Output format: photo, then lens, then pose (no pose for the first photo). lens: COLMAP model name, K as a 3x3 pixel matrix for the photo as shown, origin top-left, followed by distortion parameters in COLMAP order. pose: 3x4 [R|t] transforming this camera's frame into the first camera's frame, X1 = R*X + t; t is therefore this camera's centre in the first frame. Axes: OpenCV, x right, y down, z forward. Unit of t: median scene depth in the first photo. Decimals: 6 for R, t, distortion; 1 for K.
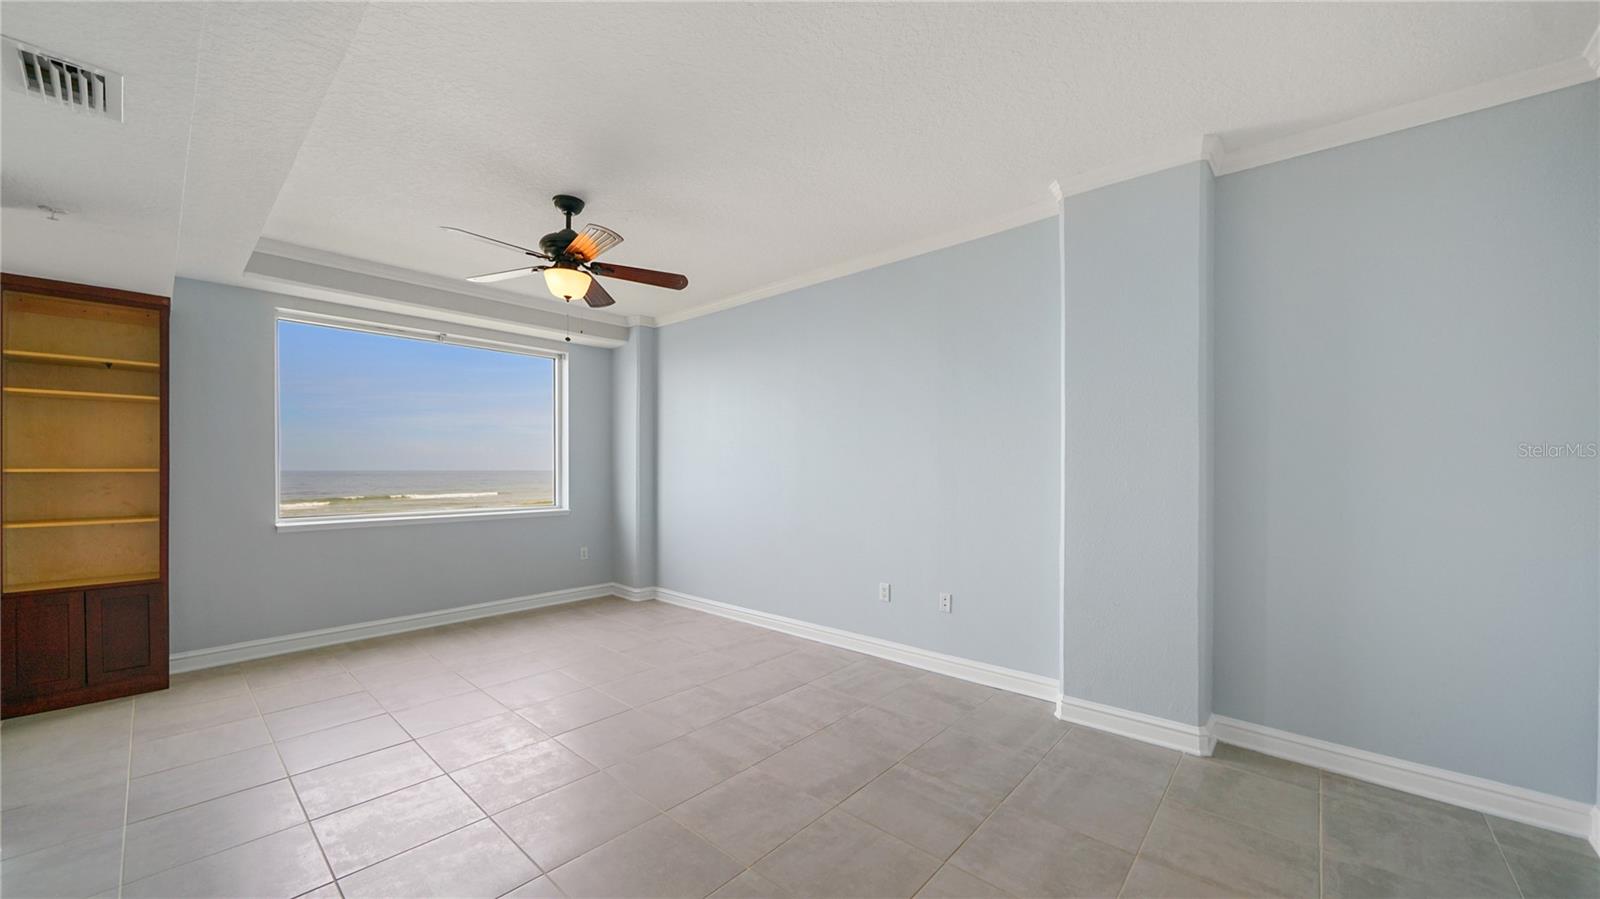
lens RADIAL K [[567.2, 0, 799.7], [0, 567.2, 465.4], [0, 0, 1]] dist [-0.001811, -0.000188]
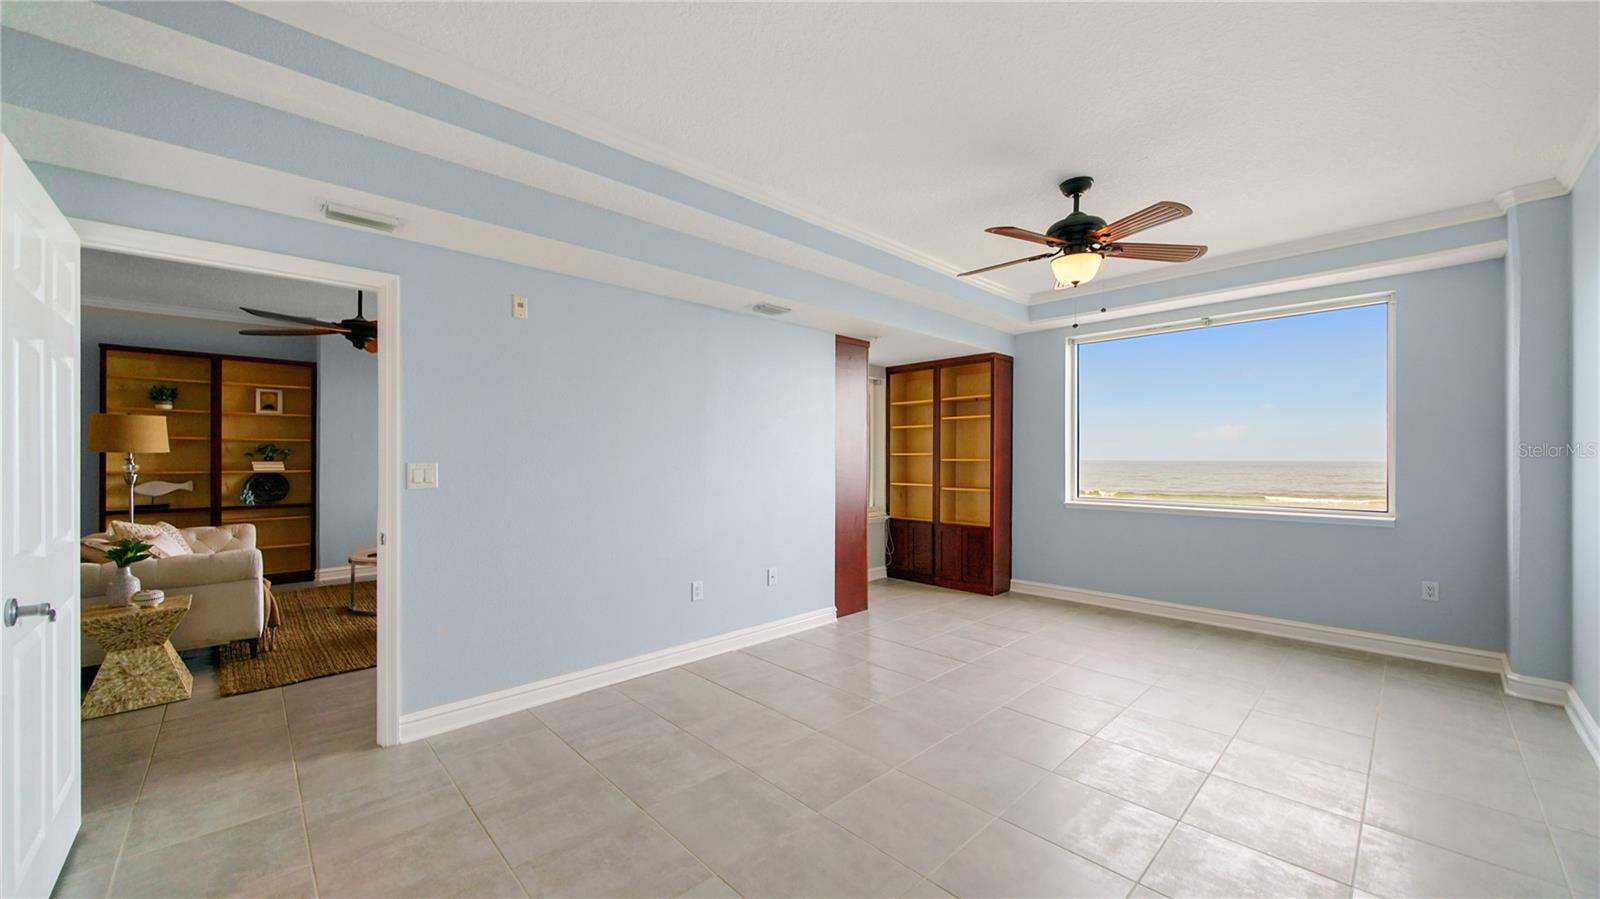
lens RADIAL K [[583.3, 0, 798.1], [0, 583.3, 454.8], [0, 0, 1]] dist [-0.013959, 0.000272]
pose [[-0.085973, -0.005472, -0.996282, 0.508362], [0.005281, 0.999968, -0.005948, -0.000369], [0.996283, -0.005772, -0.085942, 0.508895]]
